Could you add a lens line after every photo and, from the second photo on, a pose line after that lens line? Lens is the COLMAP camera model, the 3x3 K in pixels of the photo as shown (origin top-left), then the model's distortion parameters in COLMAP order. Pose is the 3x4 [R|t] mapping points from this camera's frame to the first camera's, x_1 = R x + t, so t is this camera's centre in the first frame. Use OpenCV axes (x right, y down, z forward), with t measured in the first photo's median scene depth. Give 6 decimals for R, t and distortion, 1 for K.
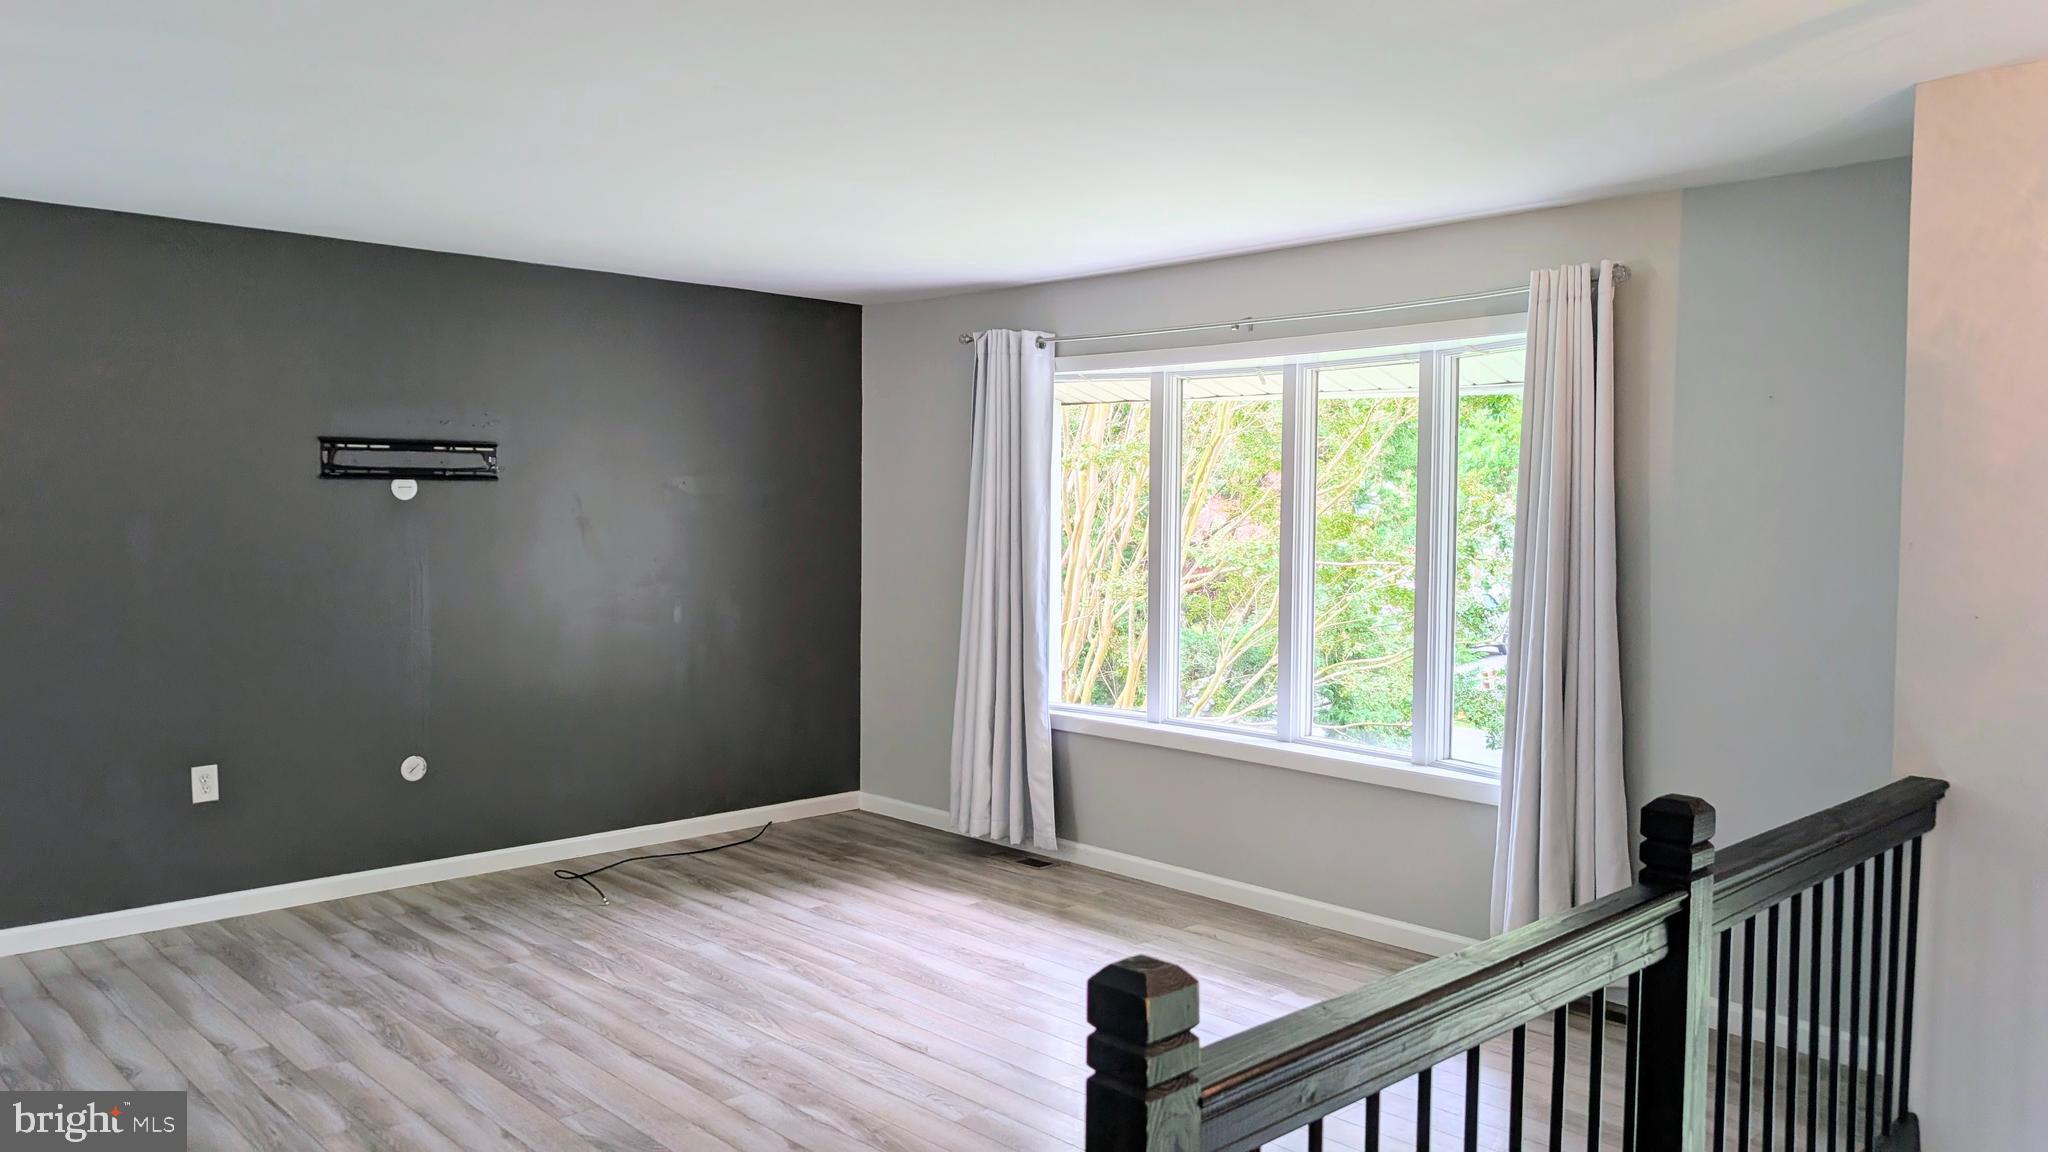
lens RADIAL K [[1481.0, 0, 1015.4], [0, 1481.0, 574.1], [0, 0, 1]] dist [0.025172, -0.015865]
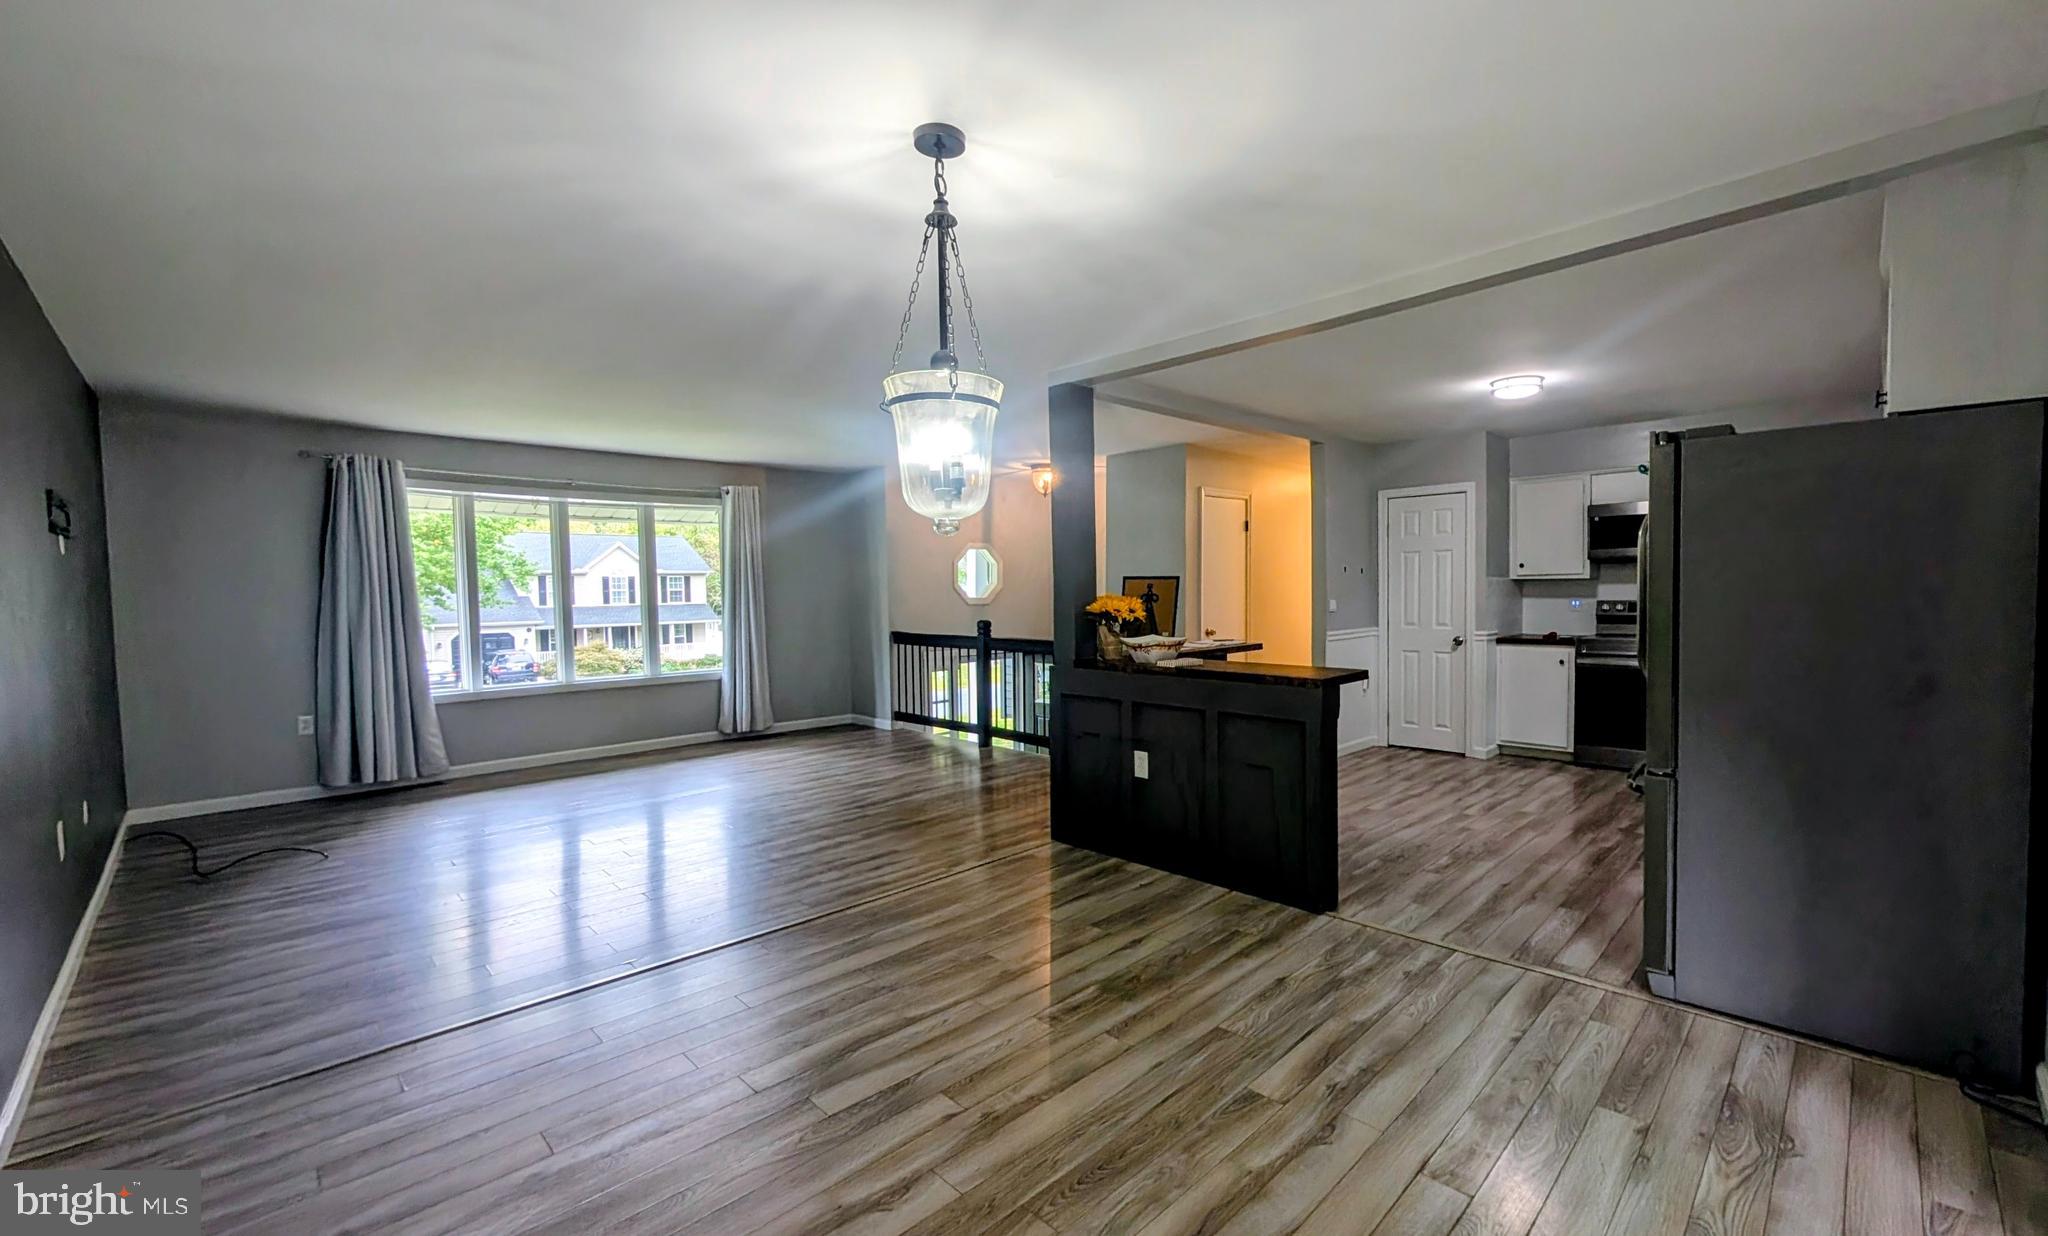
lens RADIAL K [[820.3, 0, 1077.9], [0, 820.3, 639.8], [0, 0, 1]] dist [0.002766, 0.000021]
pose [[-0.044676, -0.071721, 0.996424, -1.099719], [0.059271, 0.995472, 0.074310, 0.012189], [-0.997242, 0.062379, -0.040223, 0.360378]]
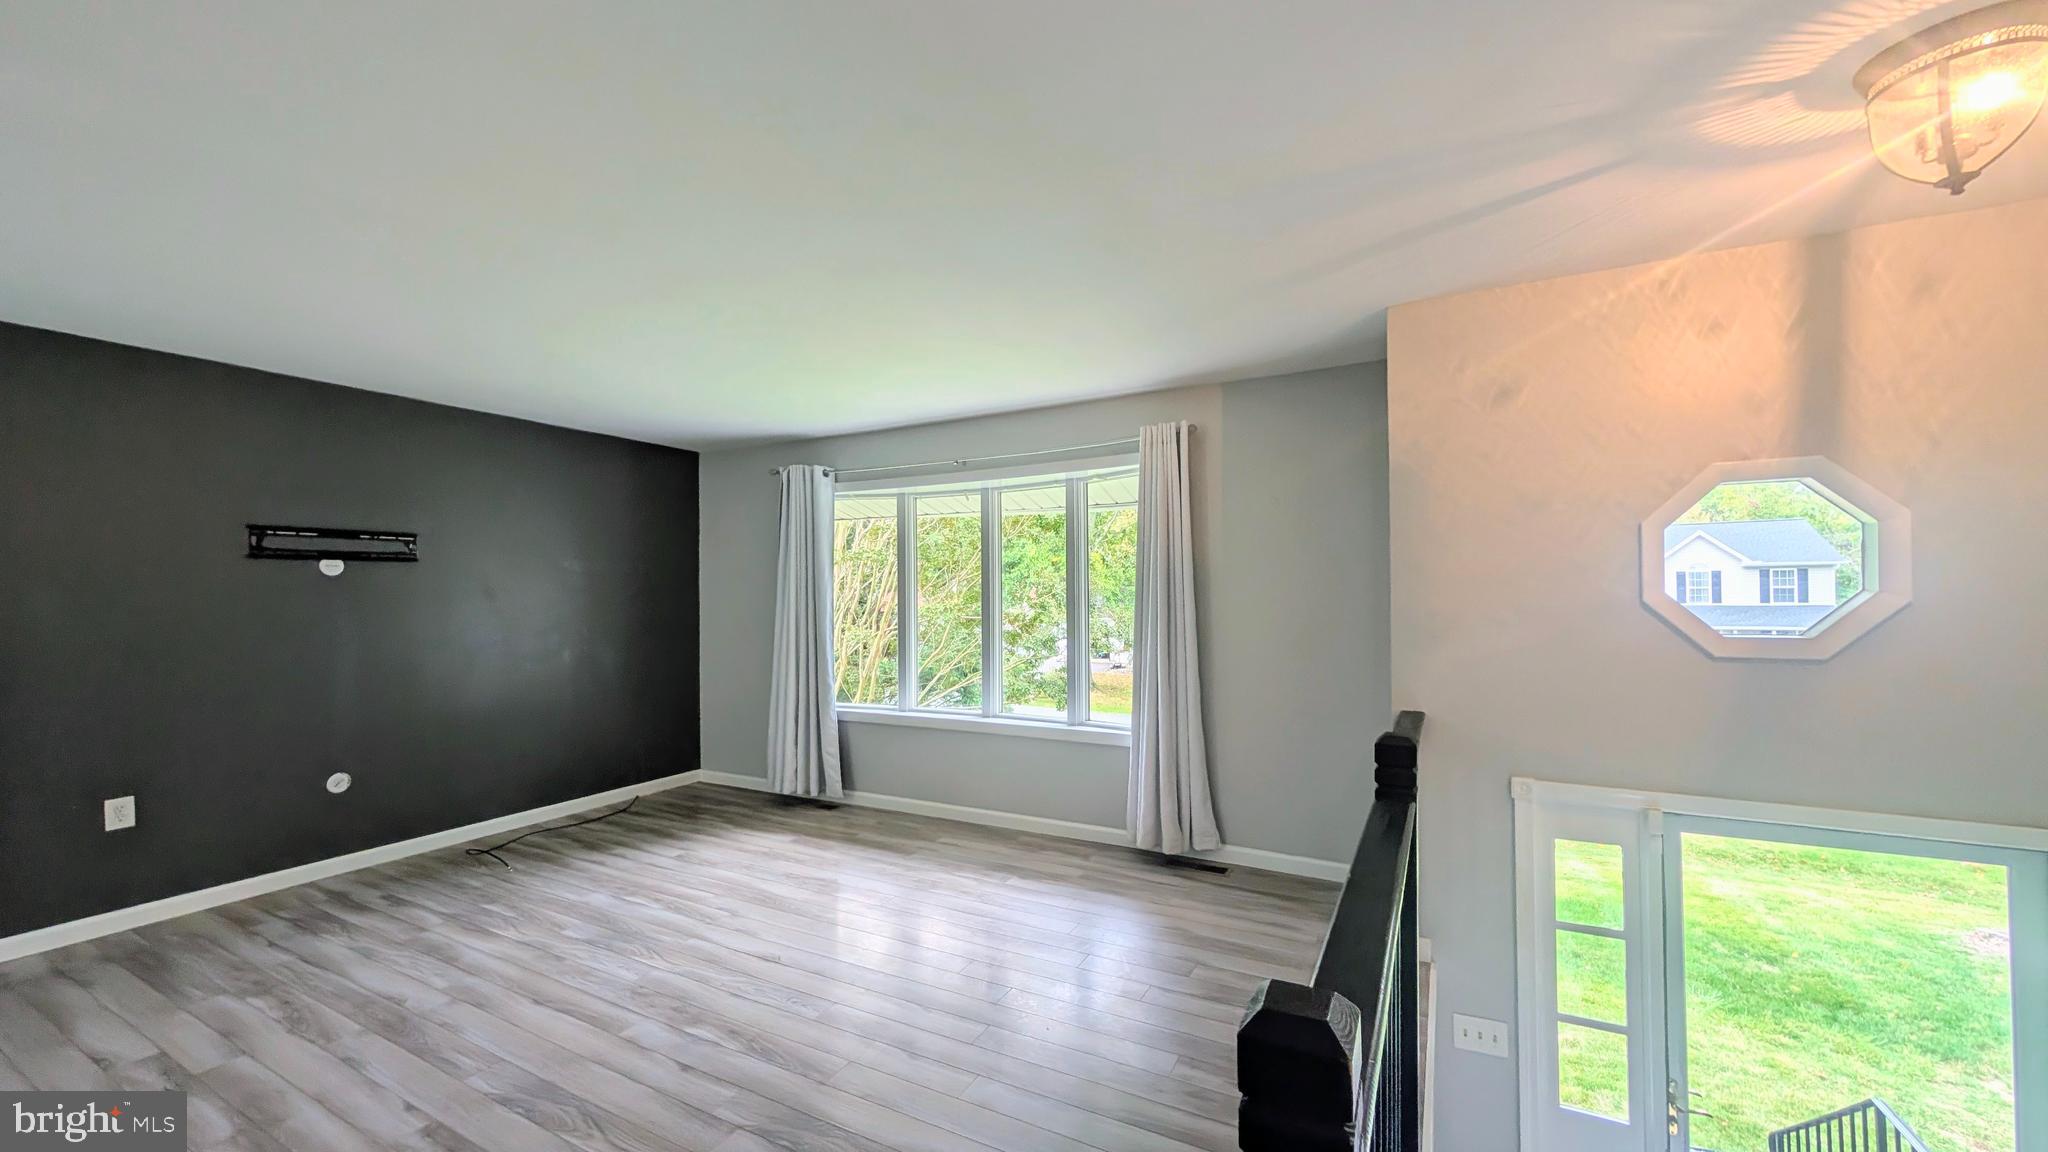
lens RADIAL K [[769.8, 0, 1016.0], [0, 769.8, 591.2], [0, 0, 1]] dist [-0.000578, 0.001442]
pose [[0.951100, -0.015847, 0.308478, -0.052257], [0.032603, 0.998255, -0.049241, 0.018283], [-0.307159, 0.056890, 0.949956, 0.189296]]
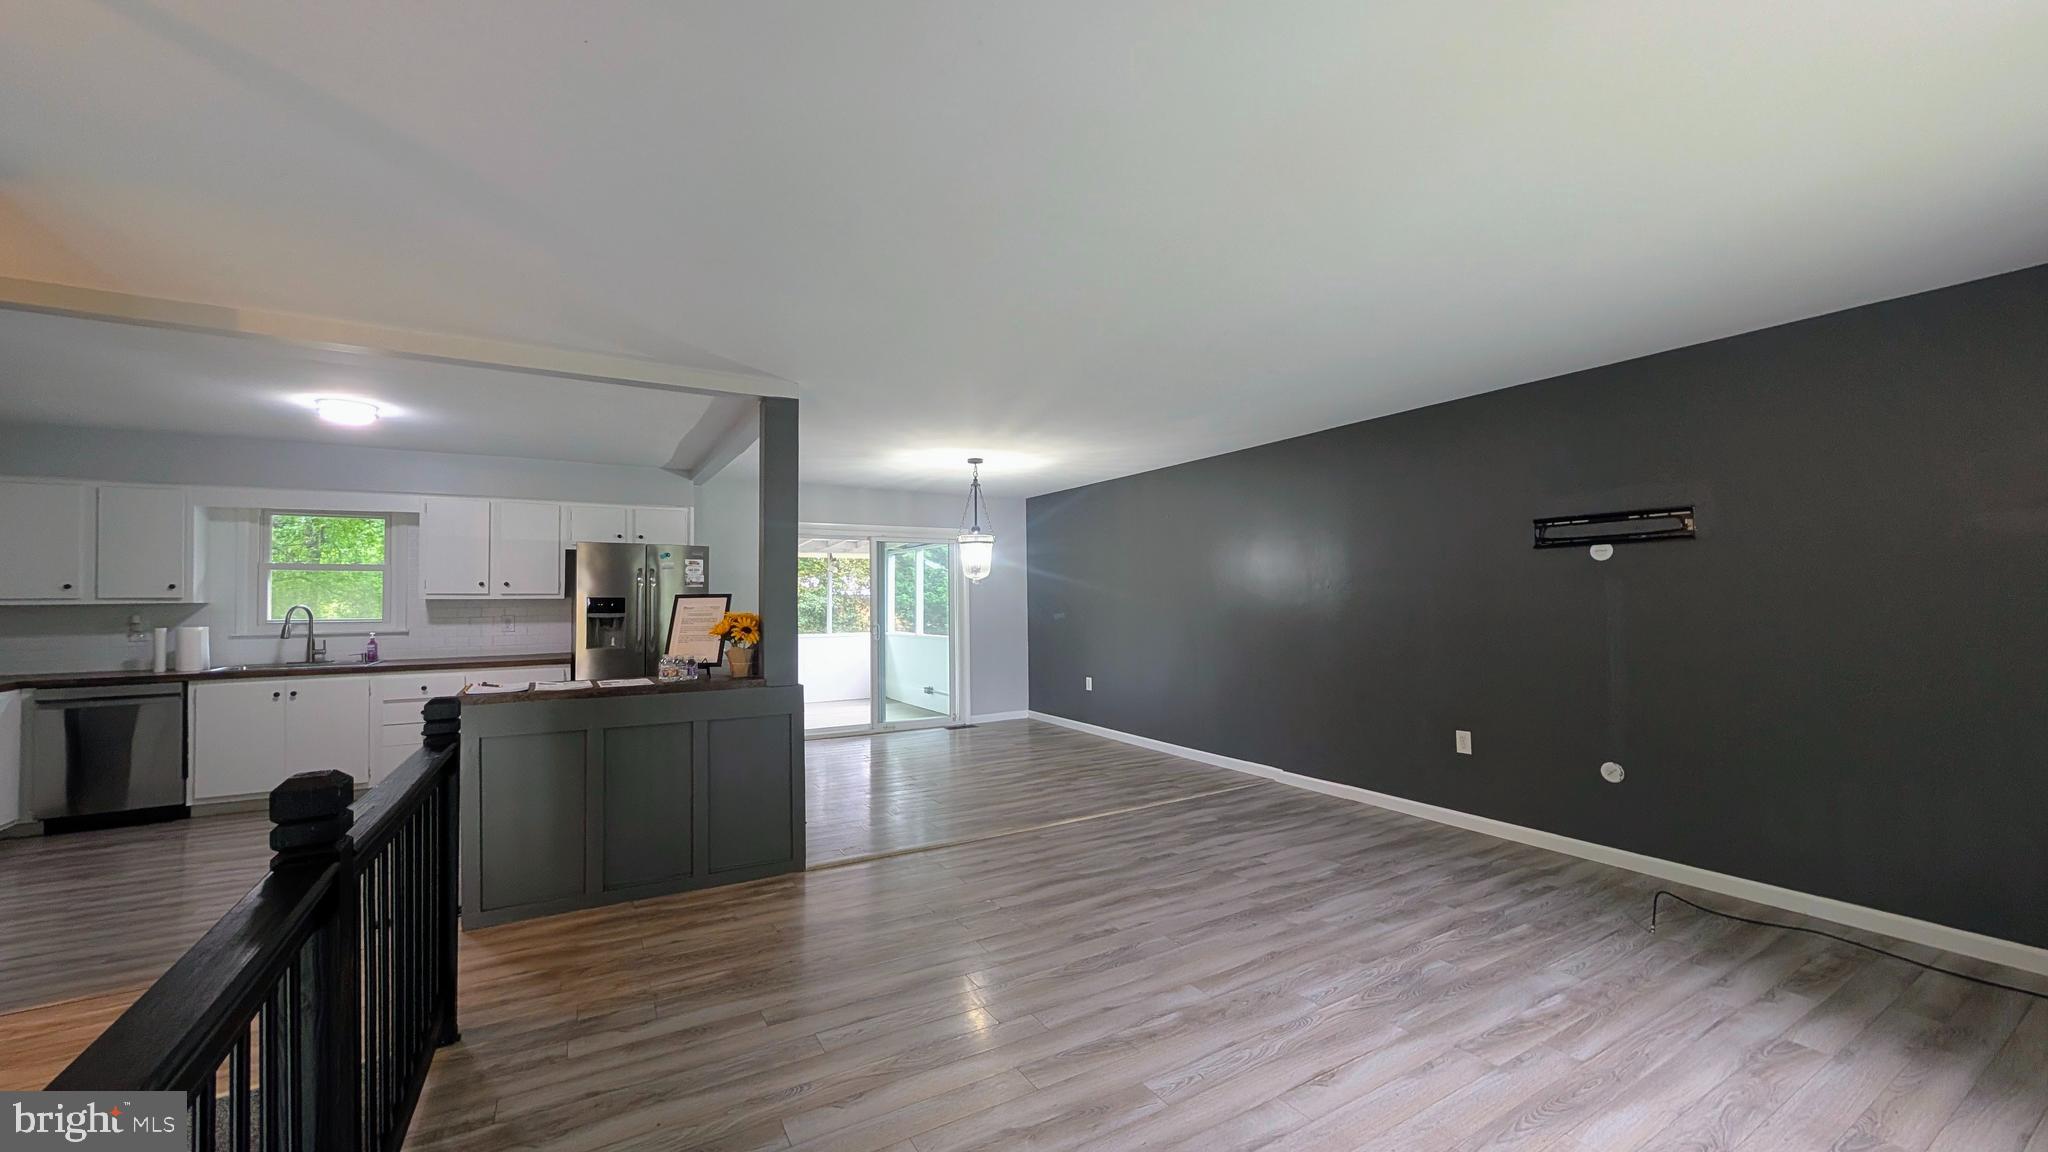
lens RADIAL K [[769.8, 0, 1021.3], [0, 769.8, 593.6], [0, 0, 1]] dist [-0.000578, 0.001442]
pose [[-0.231610, -0.015022, -0.972693, 0.388191], [-0.040595, 0.999159, -0.005764, 0.003511], [0.971961, 0.038152, -0.232025, 0.724836]]
